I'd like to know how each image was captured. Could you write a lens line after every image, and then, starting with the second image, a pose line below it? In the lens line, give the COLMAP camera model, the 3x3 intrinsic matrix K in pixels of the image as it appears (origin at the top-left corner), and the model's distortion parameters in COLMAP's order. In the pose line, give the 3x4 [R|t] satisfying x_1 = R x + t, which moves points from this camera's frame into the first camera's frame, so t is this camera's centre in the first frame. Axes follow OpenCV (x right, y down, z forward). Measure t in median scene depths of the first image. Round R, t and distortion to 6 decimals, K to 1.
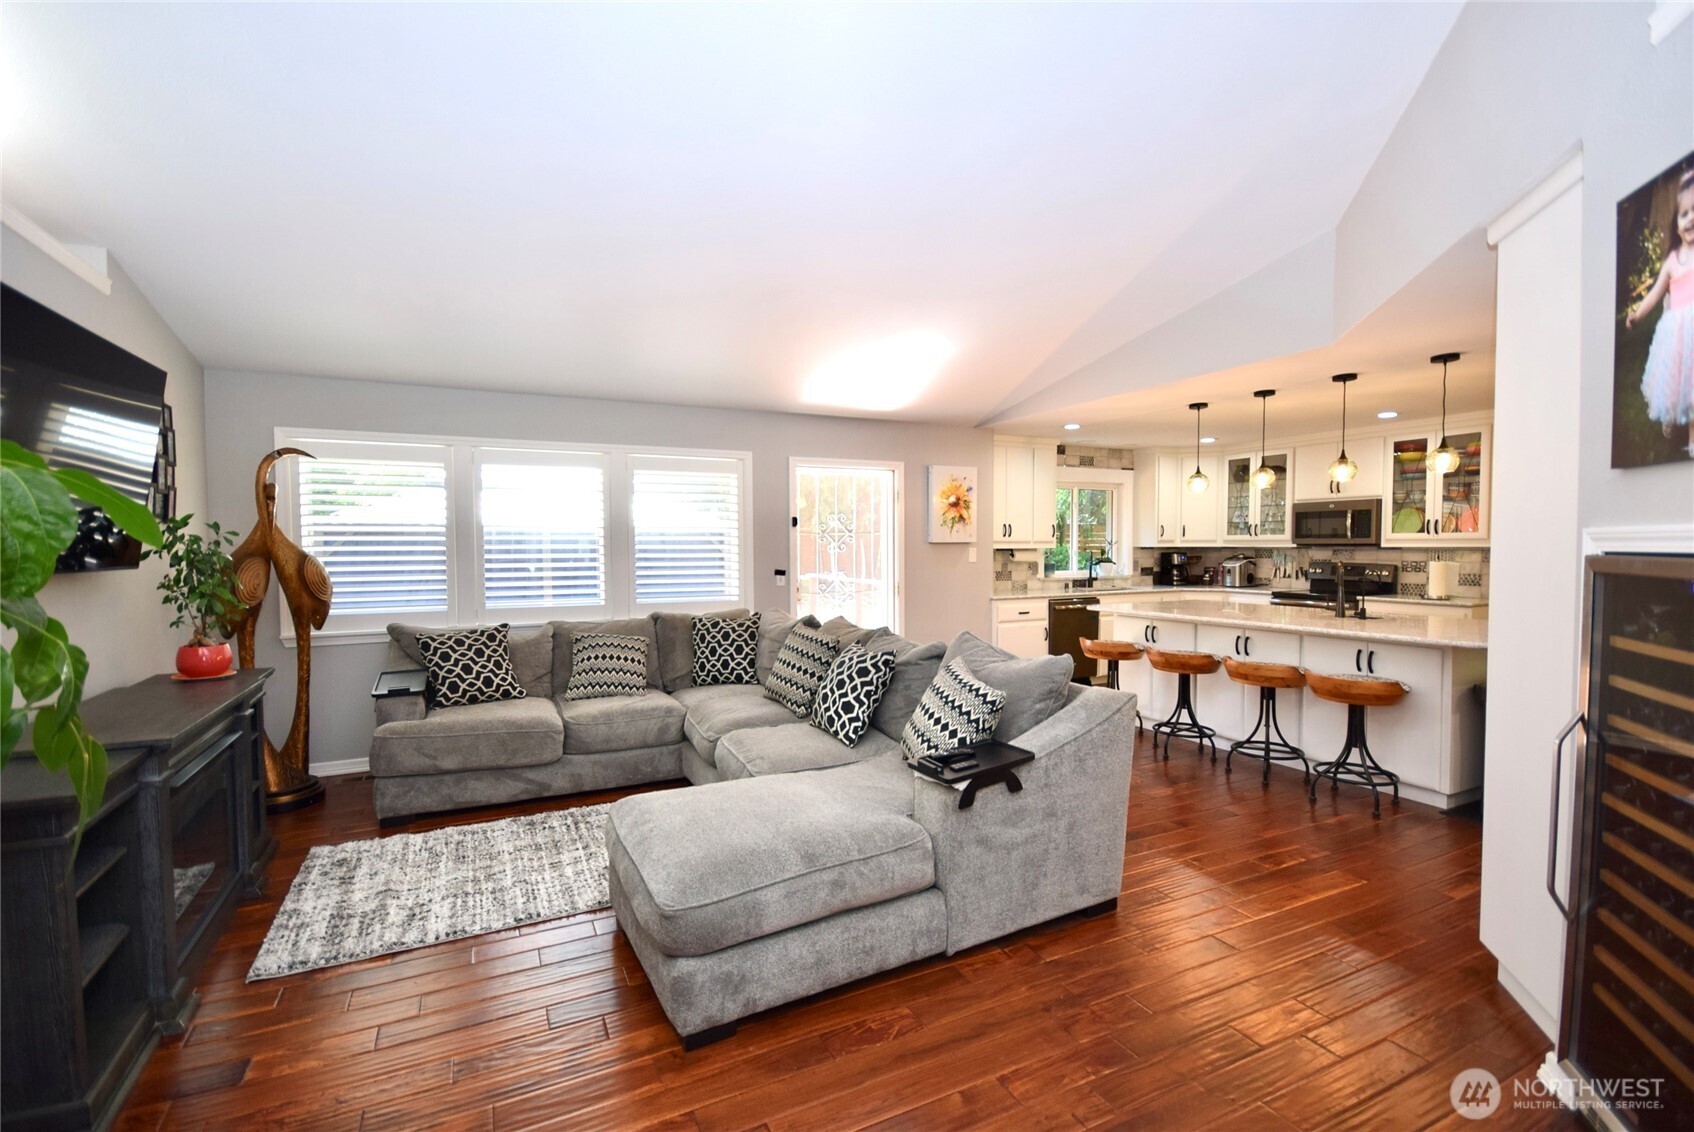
lens RADIAL K [[749.8, 0, 833.3], [0, 749.8, 576.7], [0, 0, 1]] dist [0.003657, -0.005239]
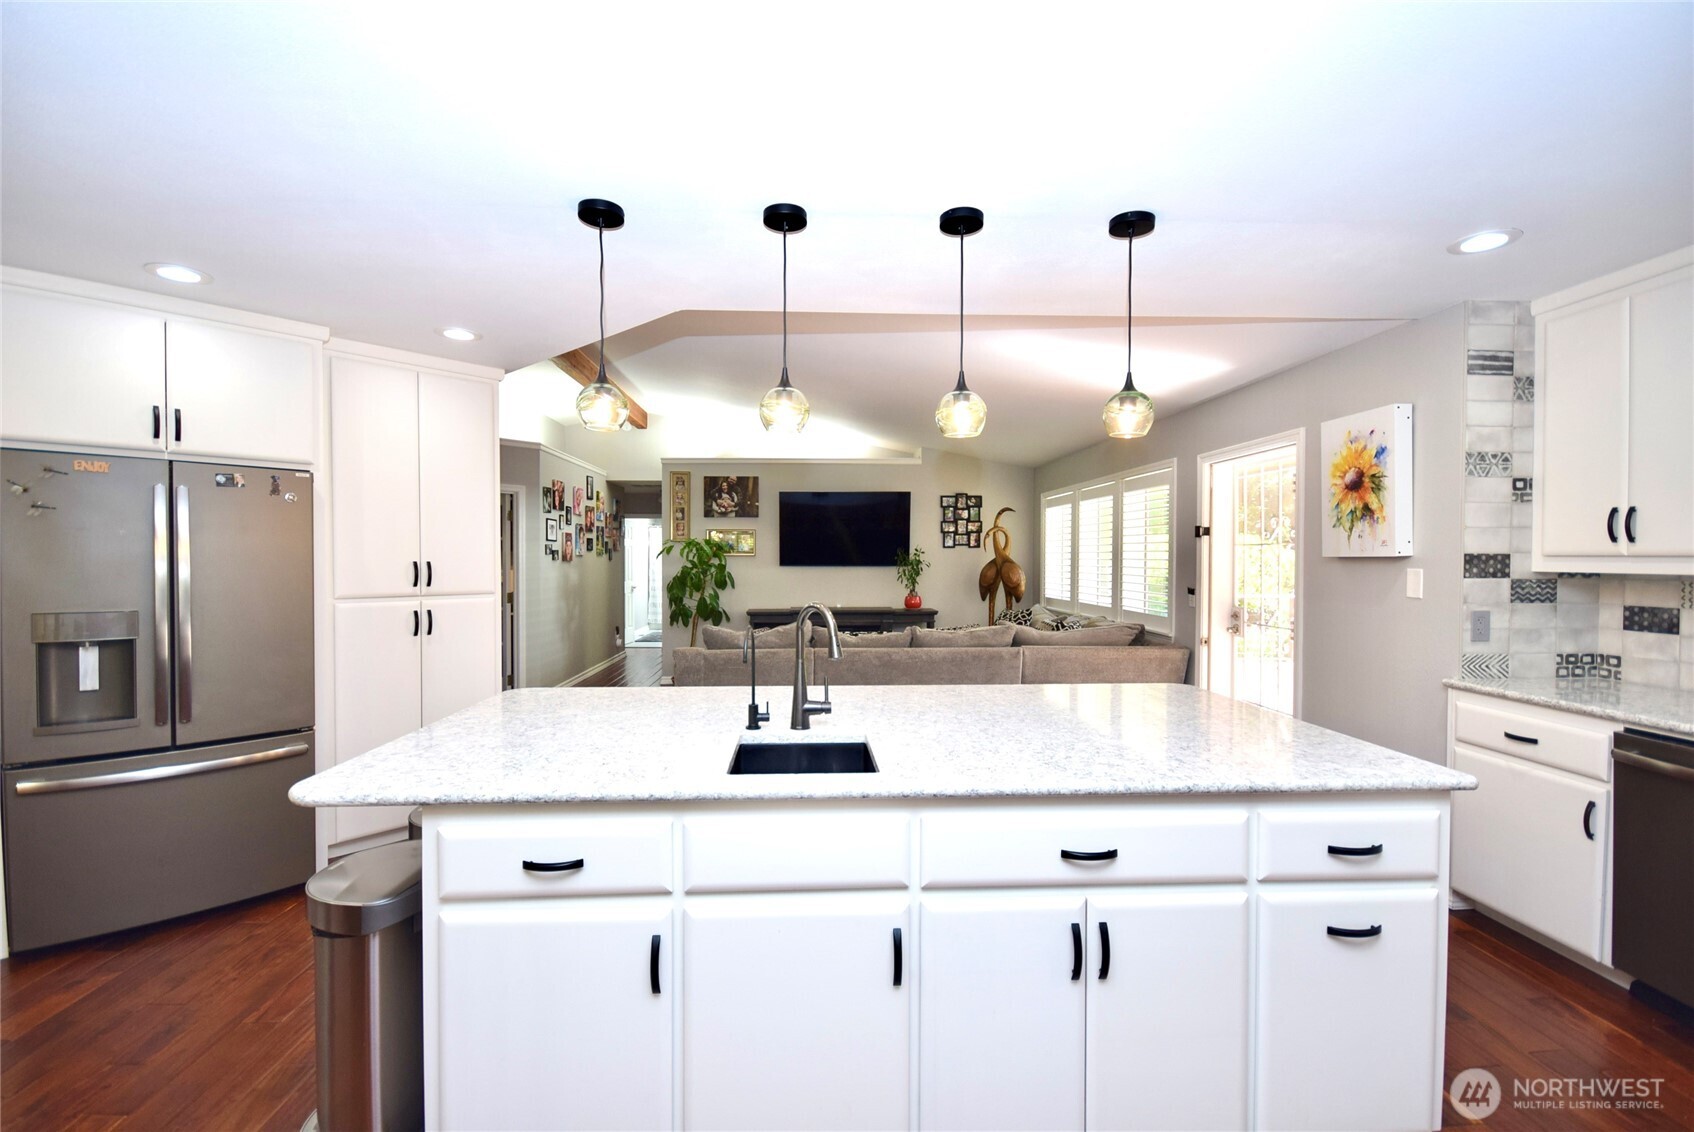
lens RADIAL K [[749.8, 0, 840.3], [0, 749.8, 569.4], [0, 0, 1]] dist [0.003657, -0.005239]
pose [[-0.389552, 0.019876, -0.920790, 0.994752], [-0.038718, 0.998530, 0.037934, -0.053787], [0.920190, 0.050429, -0.388210, 1.094436]]
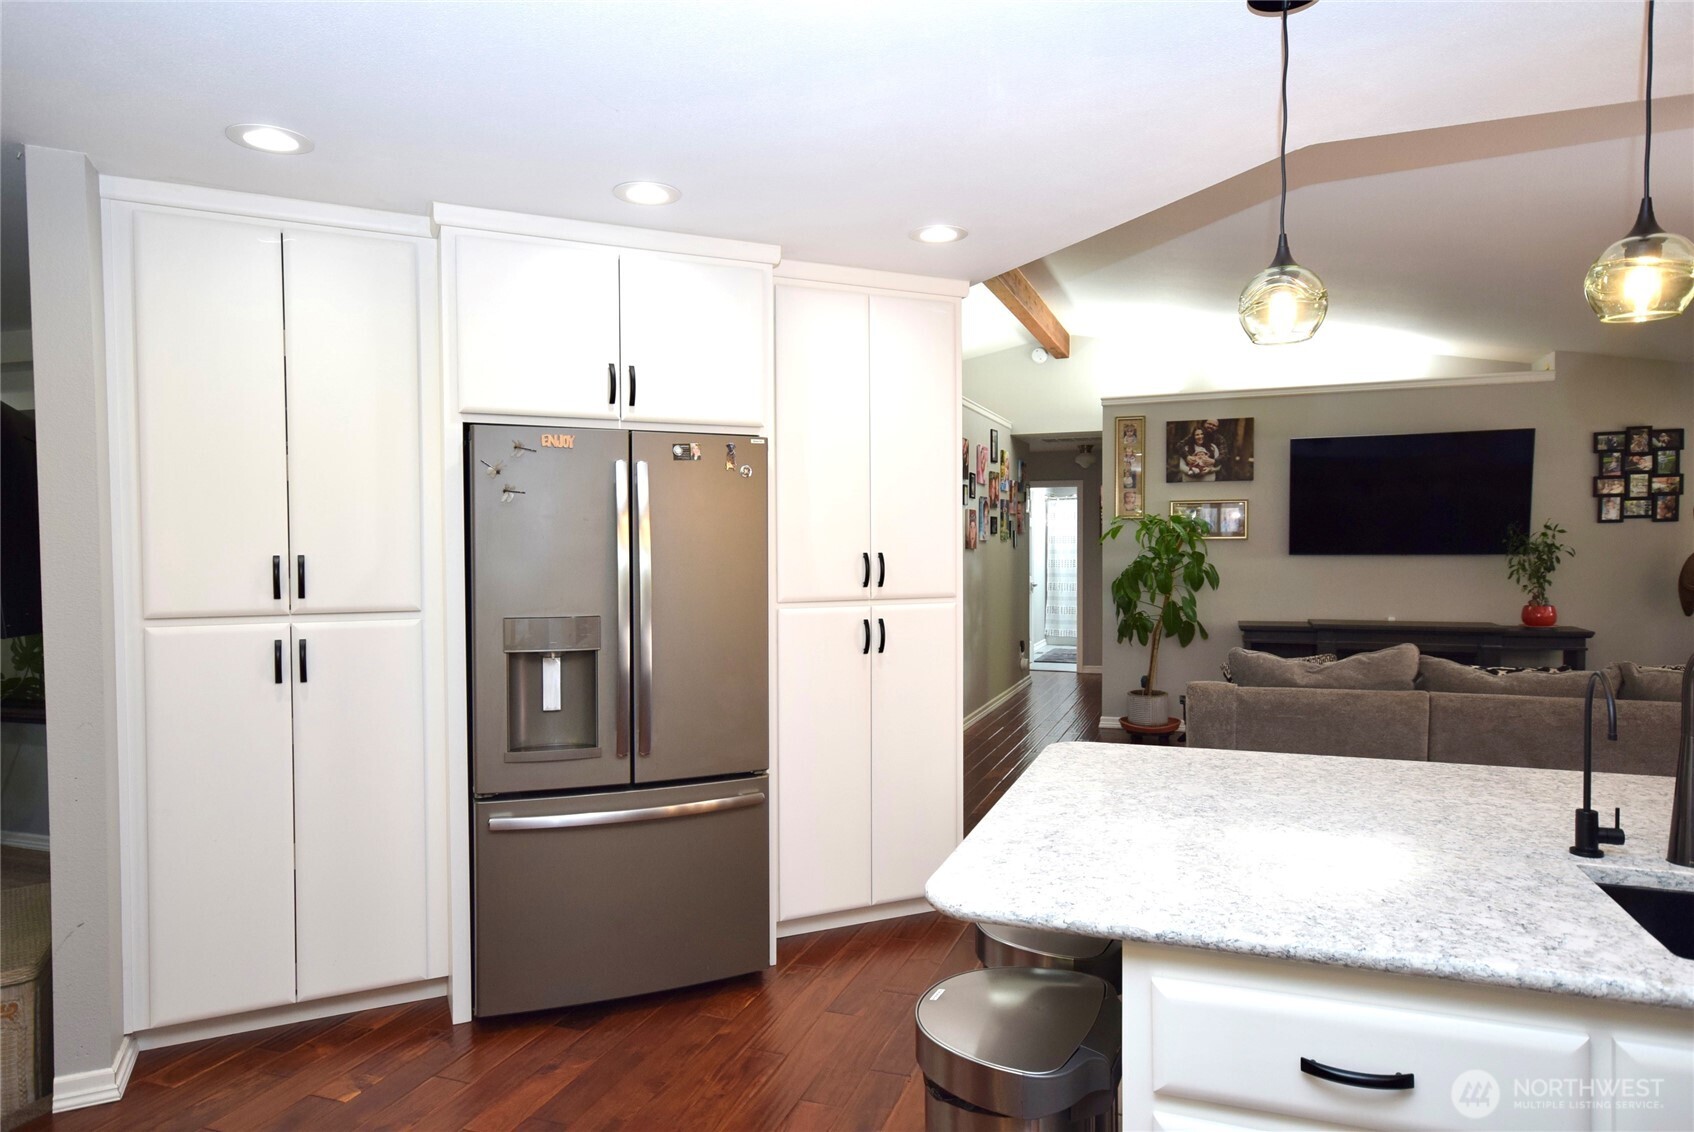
lens RADIAL K [[1056.9, 0, 842.5], [0, 1056.9, 571.8], [0, 0, 1]] dist [0.018092, 0.007903]
pose [[-0.717336, 0.030121, -0.696076, 1.024765], [-0.018617, 0.997880, 0.062367, -0.051595], [0.696478, 0.057697, -0.715255, 0.967677]]
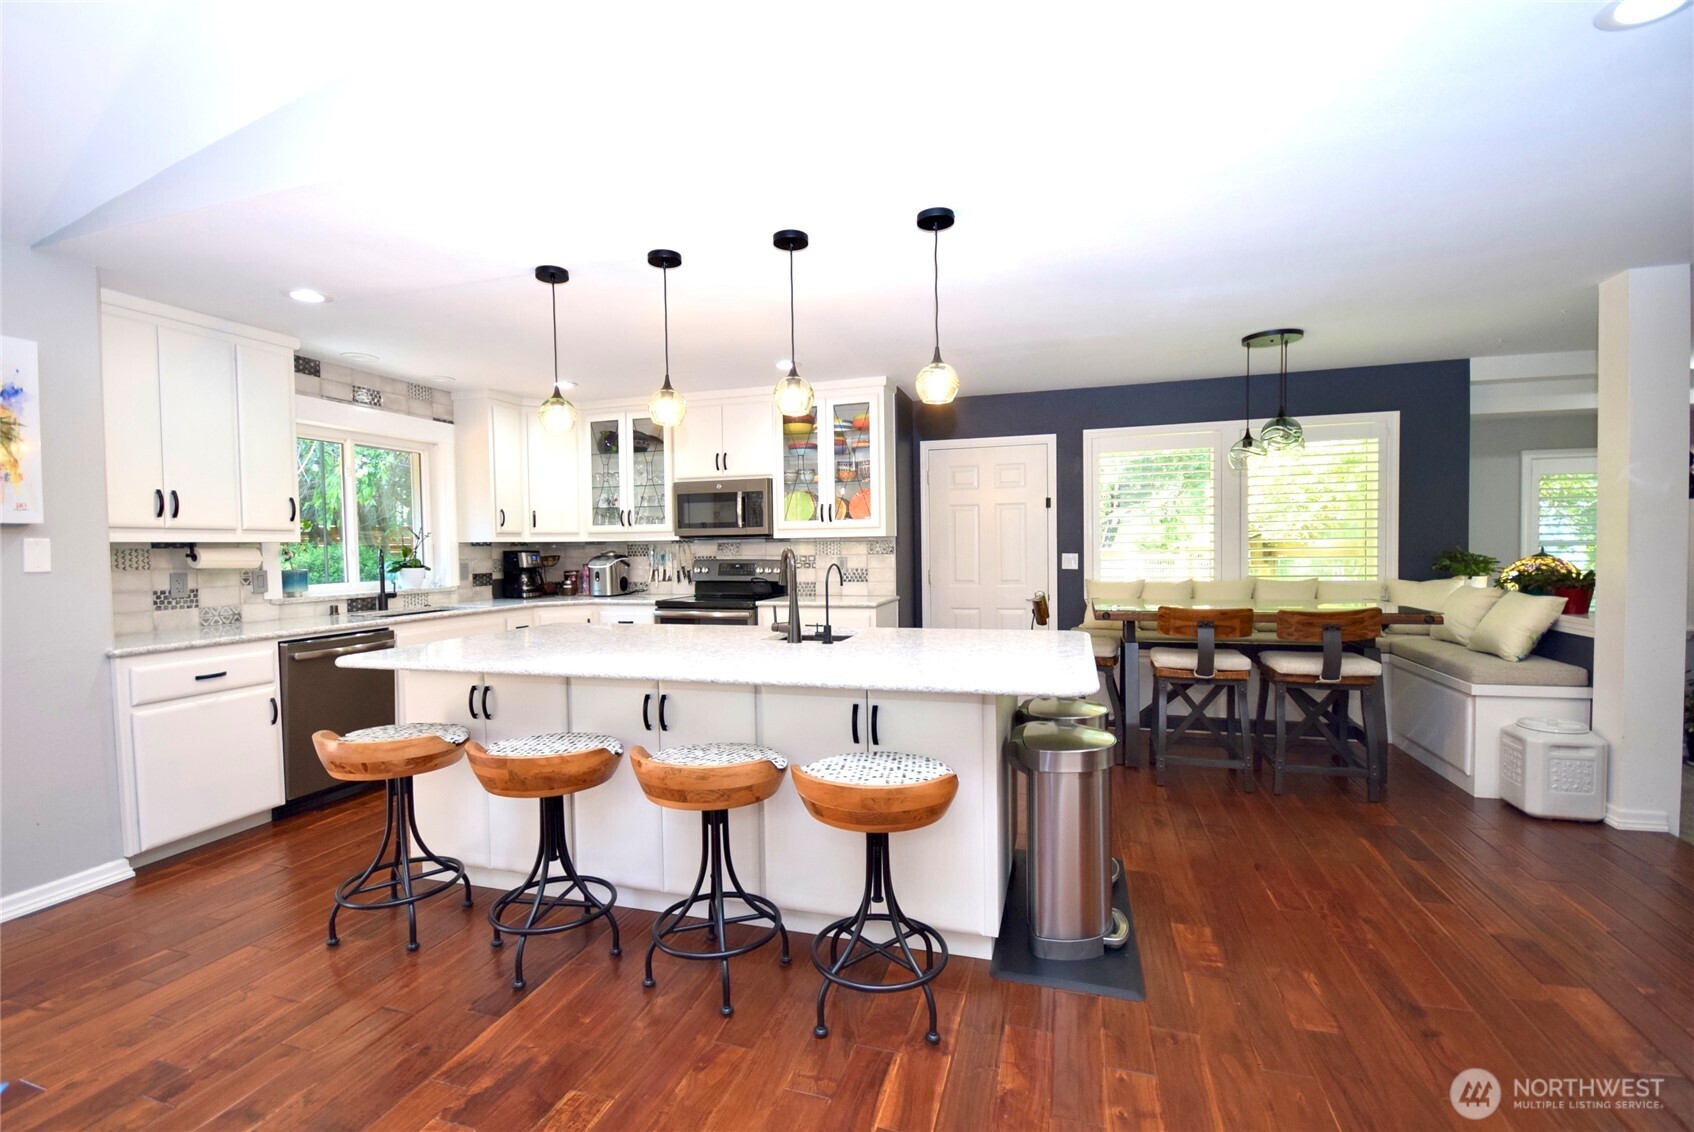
lens RADIAL K [[749.8, 0, 840.6], [0, 749.8, 575.5], [0, 0, 1]] dist [0.003657, -0.005239]
pose [[0.680797, -0.033009, 0.731728, 0.240550], [0.042869, 0.999067, 0.005185, -0.000780], [-0.731216, 0.027839, 0.681577, 0.512106]]
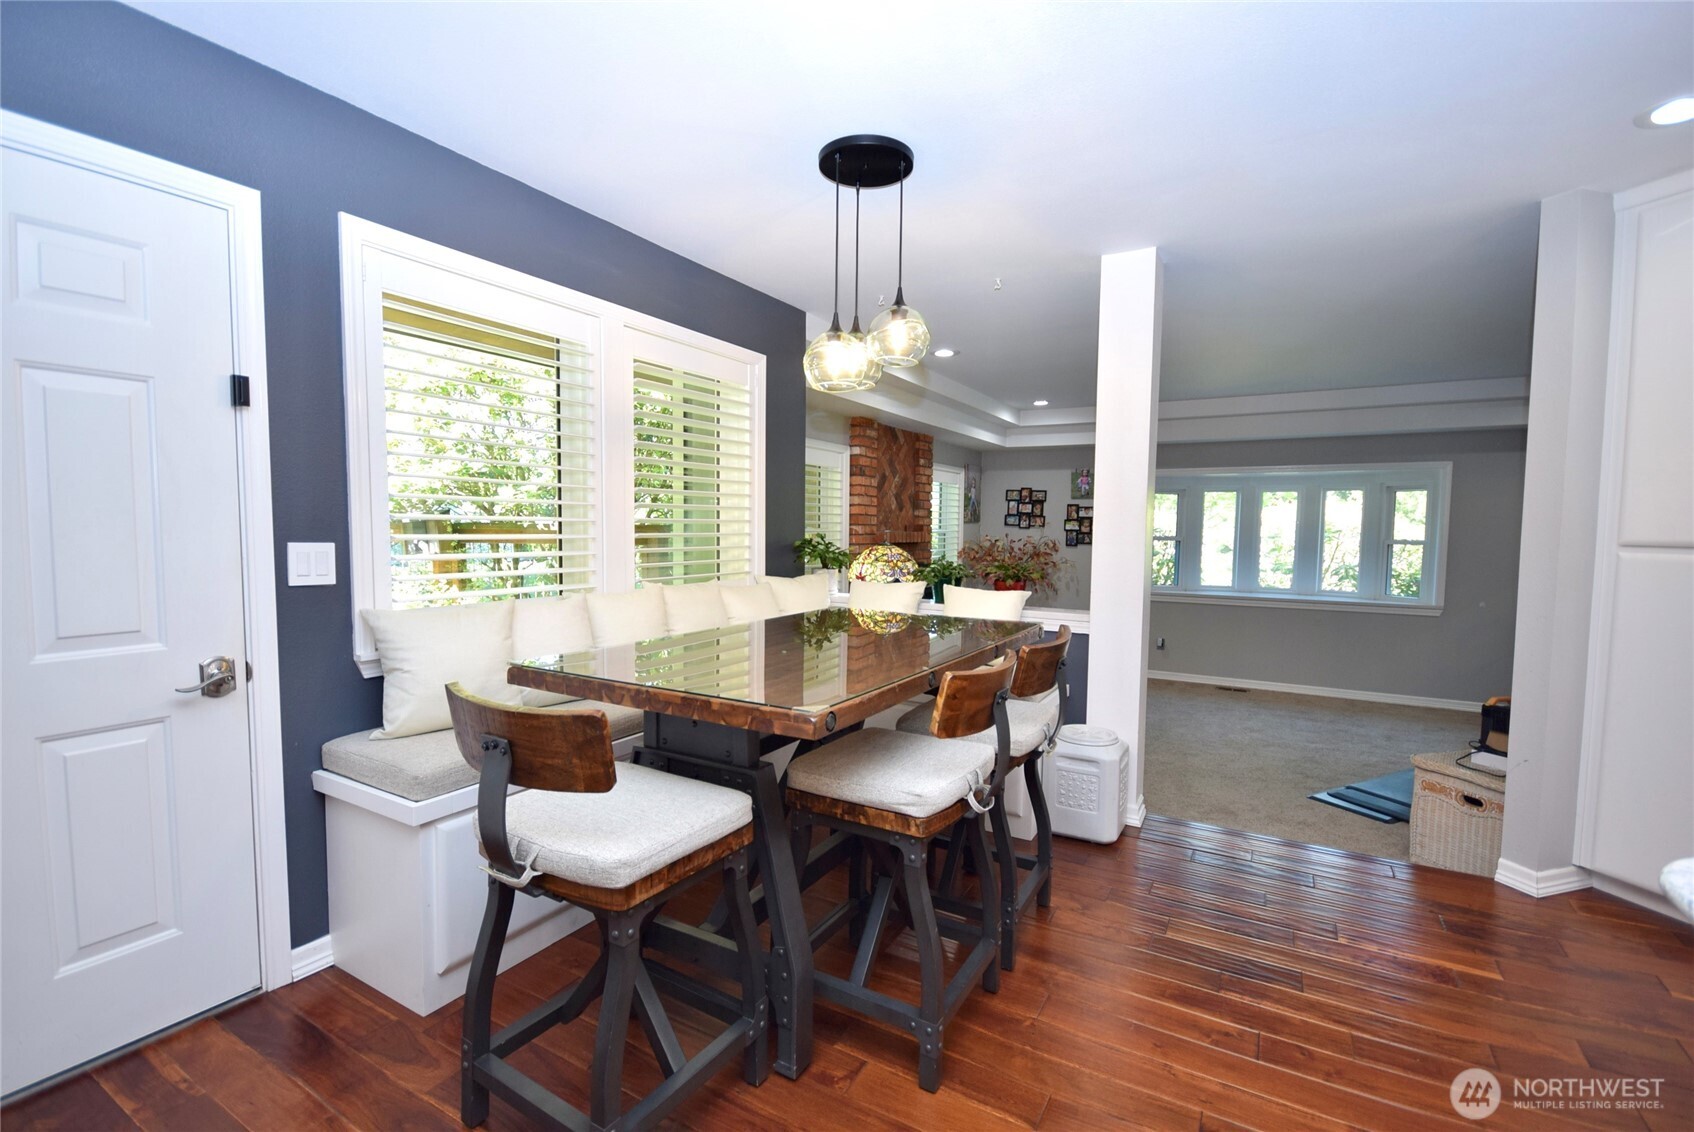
lens RADIAL K [[749.8, 0, 838.0], [0, 749.8, 576.6], [0, 0, 1]] dist [0.003657, -0.005239]
pose [[-0.561485, -0.057518, 0.825486, 0.777229], [0.024966, 0.995950, 0.086377, -0.022332], [-0.827110, 0.069109, -0.557774, 1.000256]]
